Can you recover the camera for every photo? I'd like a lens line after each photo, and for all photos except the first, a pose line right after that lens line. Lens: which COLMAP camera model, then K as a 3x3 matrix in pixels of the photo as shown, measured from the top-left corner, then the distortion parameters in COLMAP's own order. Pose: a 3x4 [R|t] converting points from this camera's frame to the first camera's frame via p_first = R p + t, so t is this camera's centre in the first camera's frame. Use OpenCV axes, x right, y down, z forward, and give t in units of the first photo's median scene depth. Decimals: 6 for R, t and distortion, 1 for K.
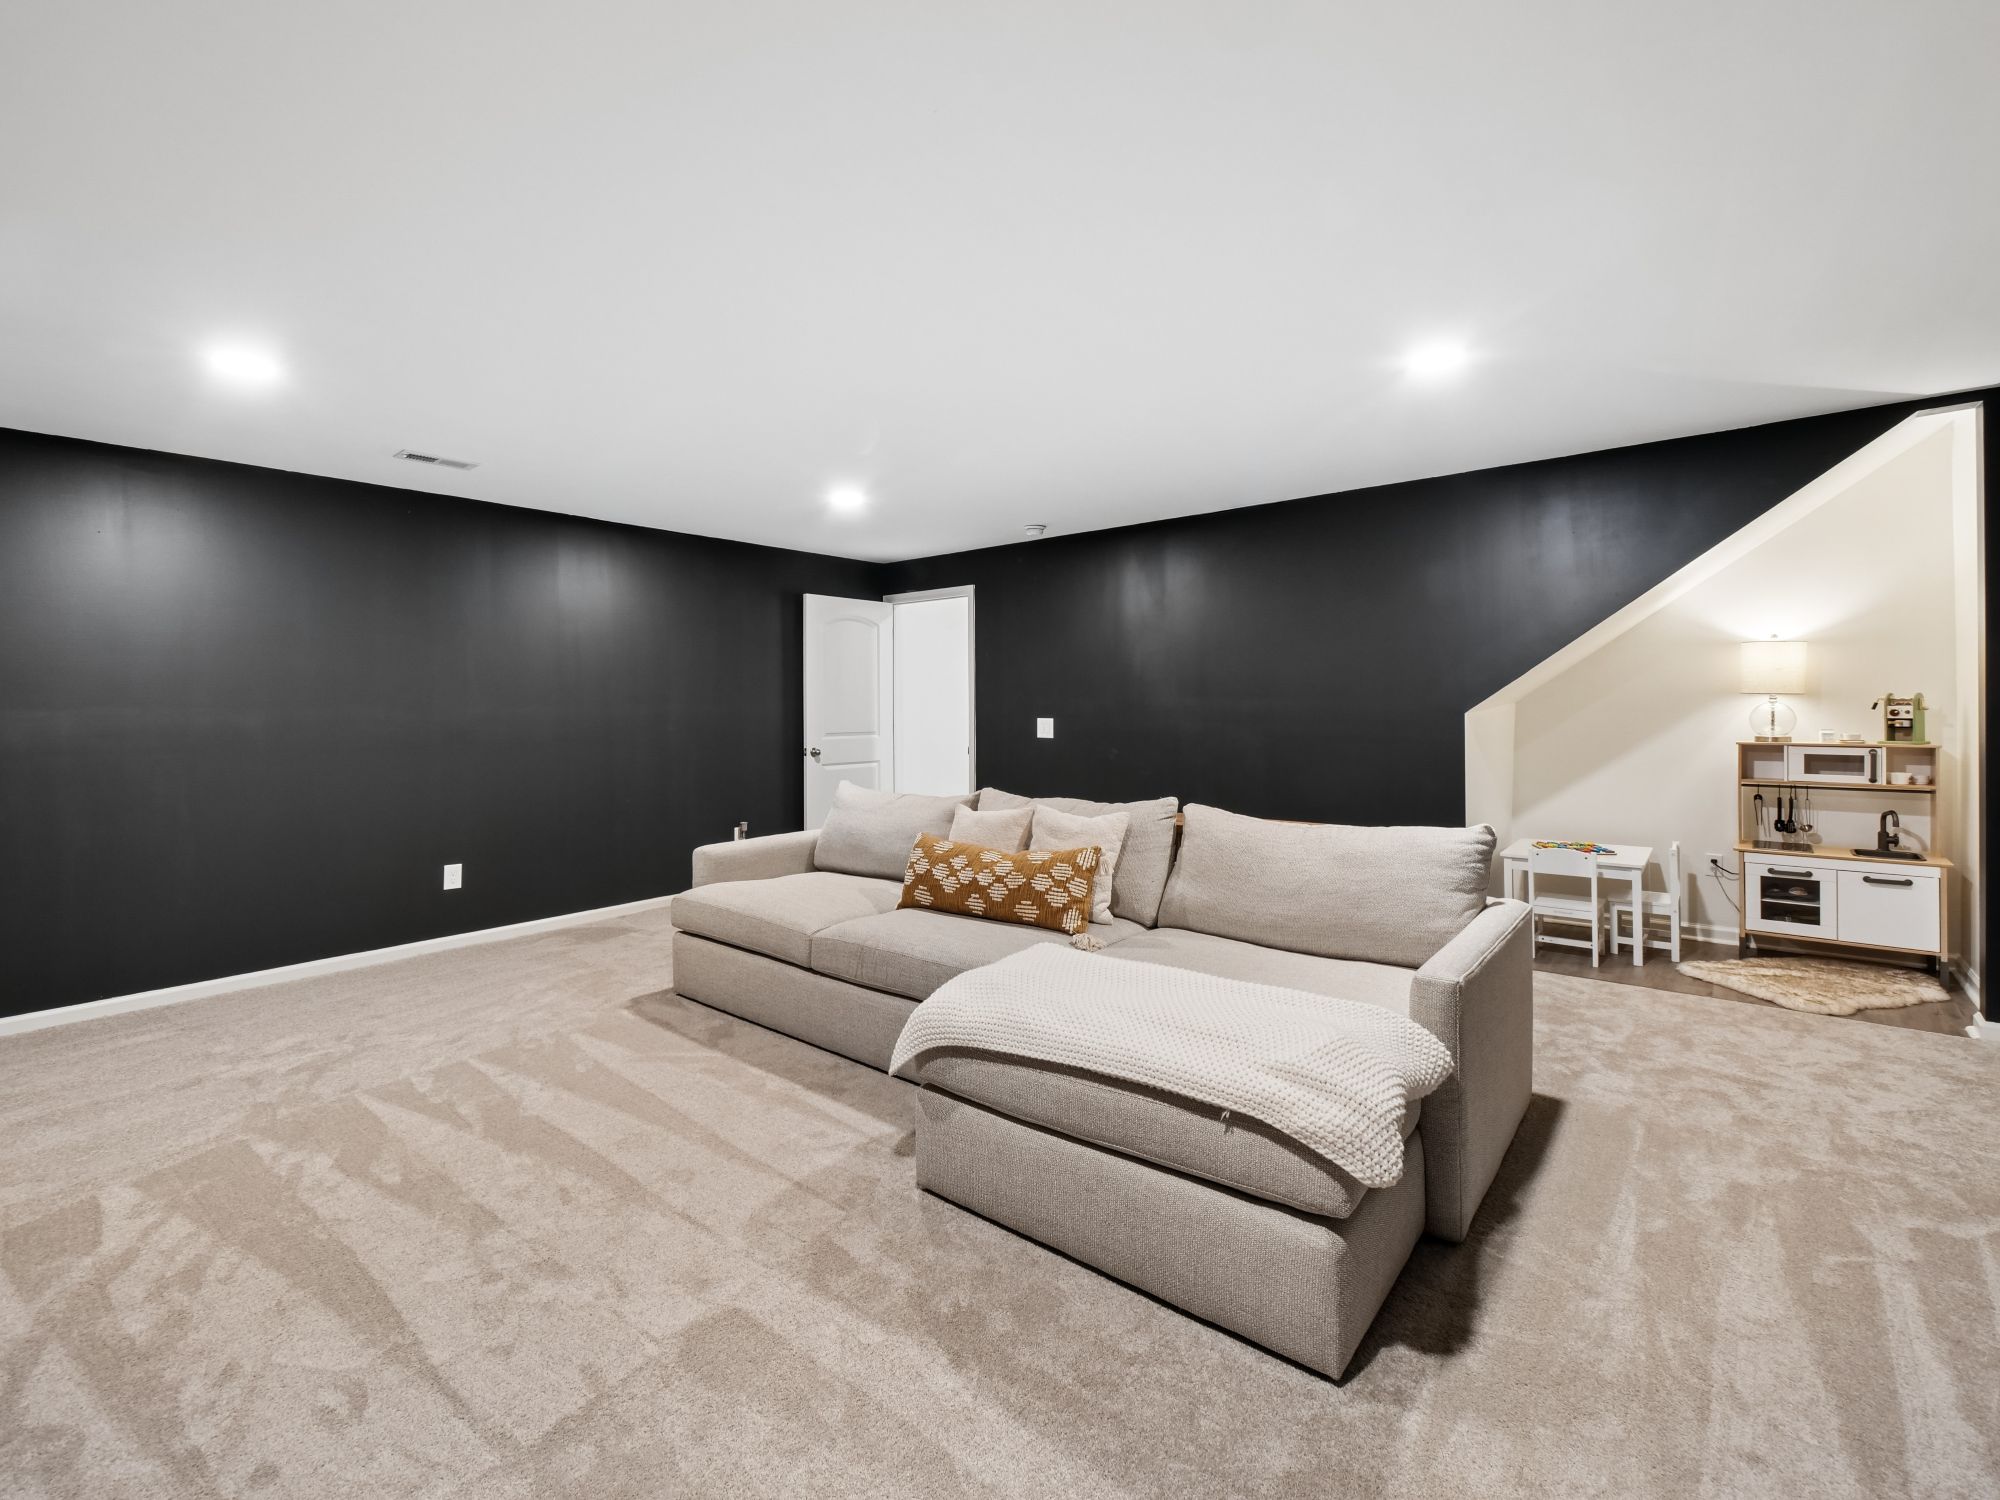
lens RADIAL K [[899.4, 0, 1000.0], [0, 899.4, 750.0], [0, 0, 1]] dist [-0.000502, -0.000062]
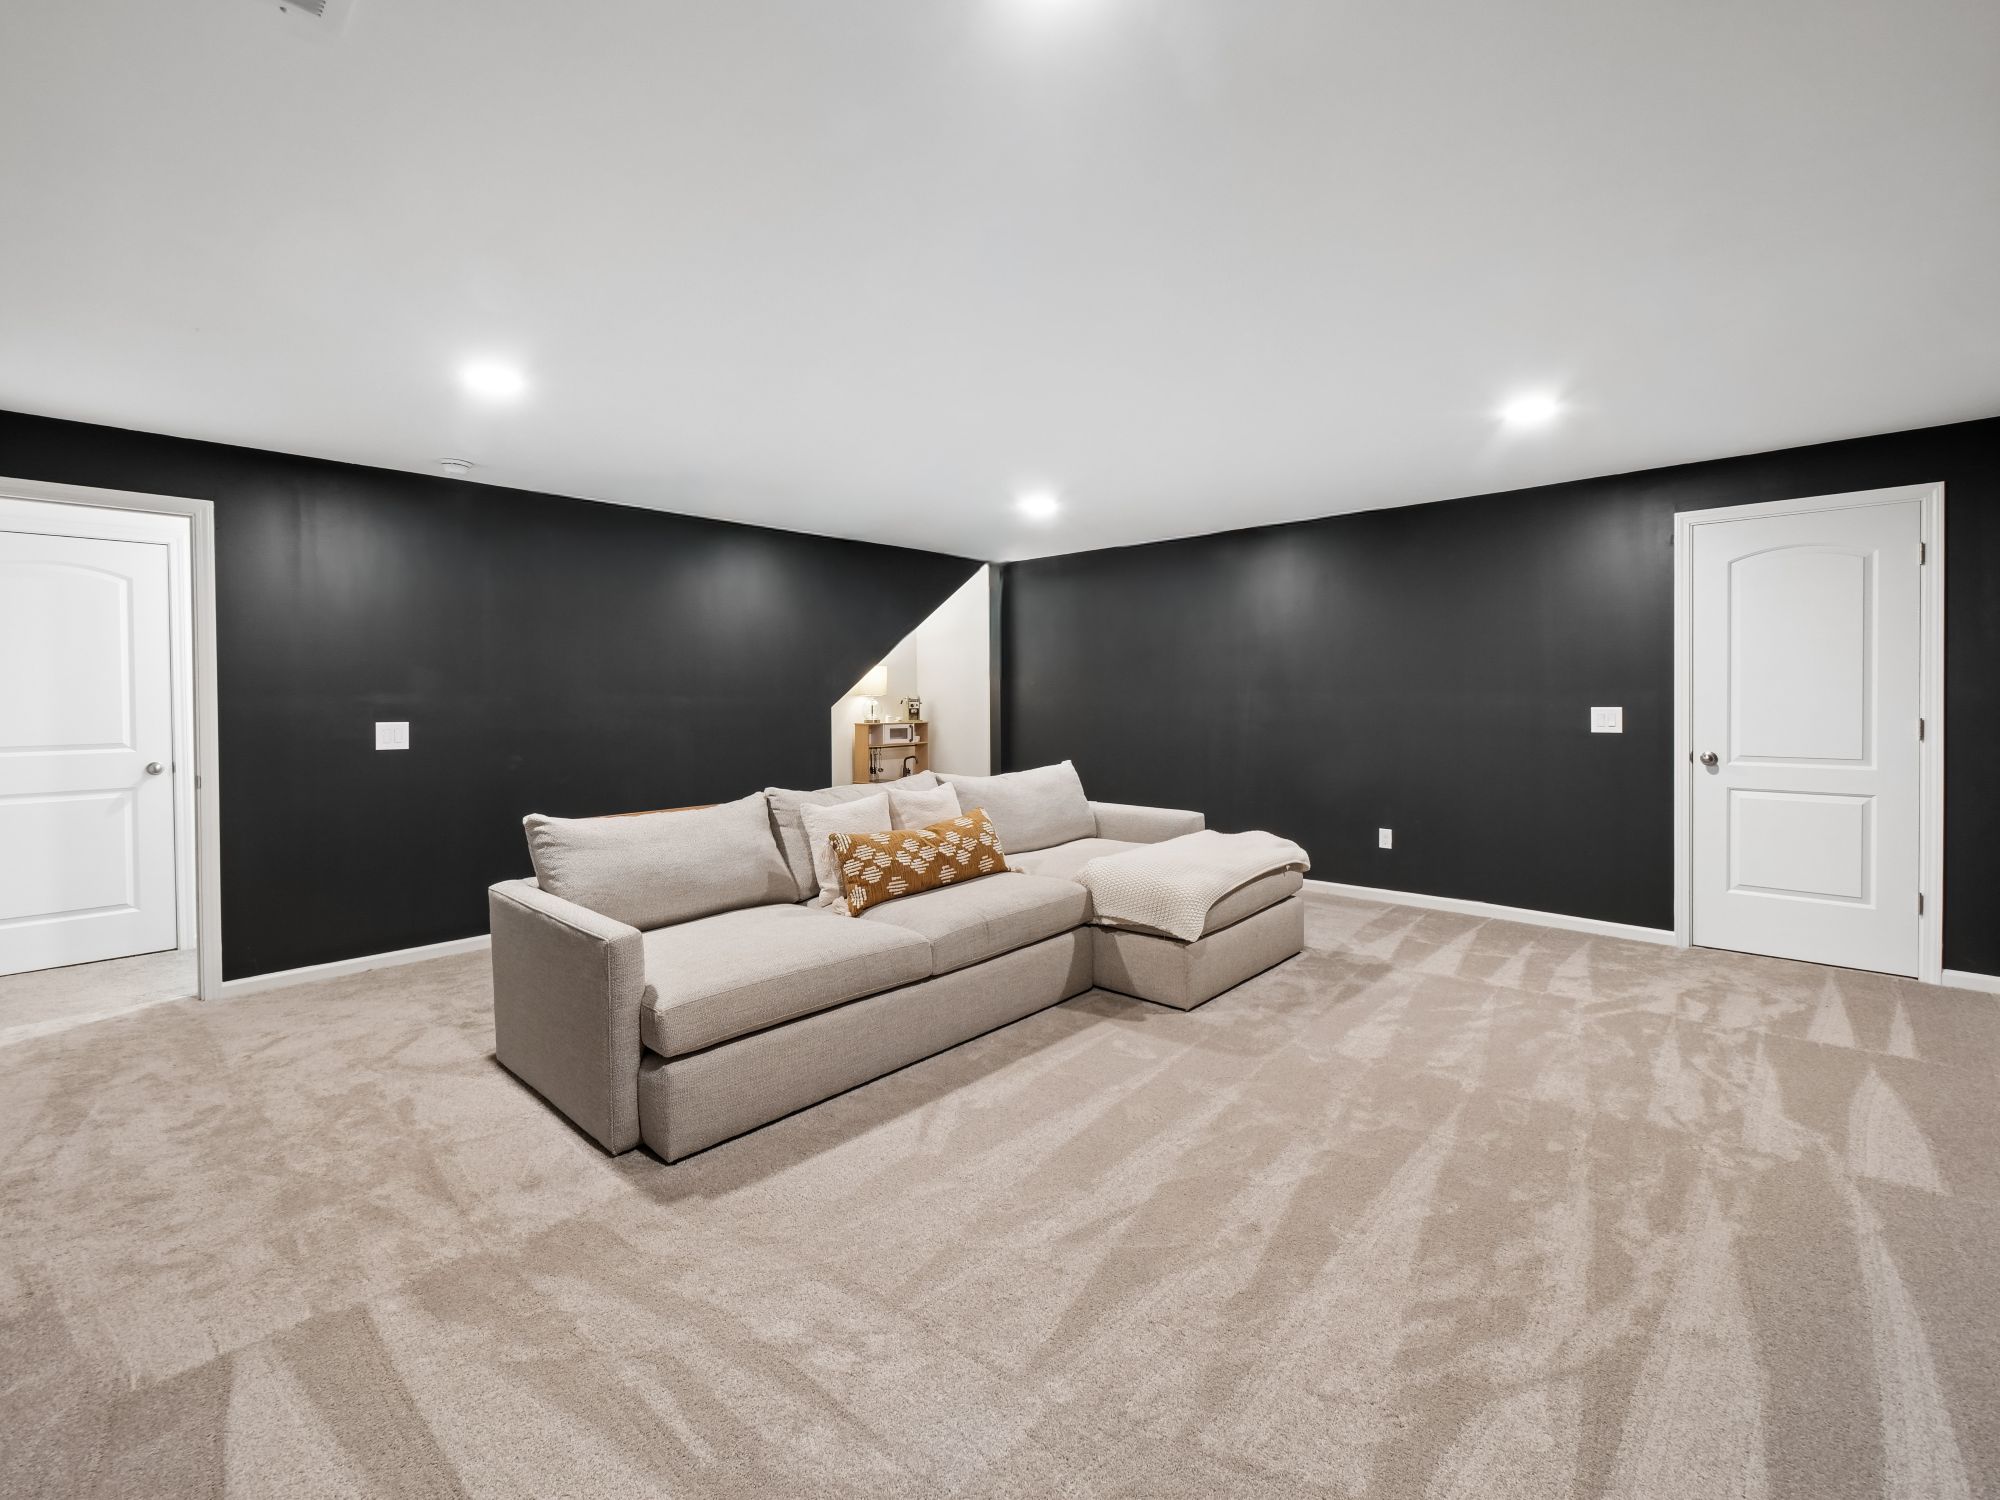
lens RADIAL K [[870.2, 0, 980.4], [0, 870.2, 733.9], [0, 0, 1]] dist [0.000197, 0.000124]
pose [[0.082105, -0.034974, 0.996010, -0.991506], [0.060474, 0.997717, 0.030048, -0.031172], [-0.994787, 0.057766, 0.084033, 0.765470]]
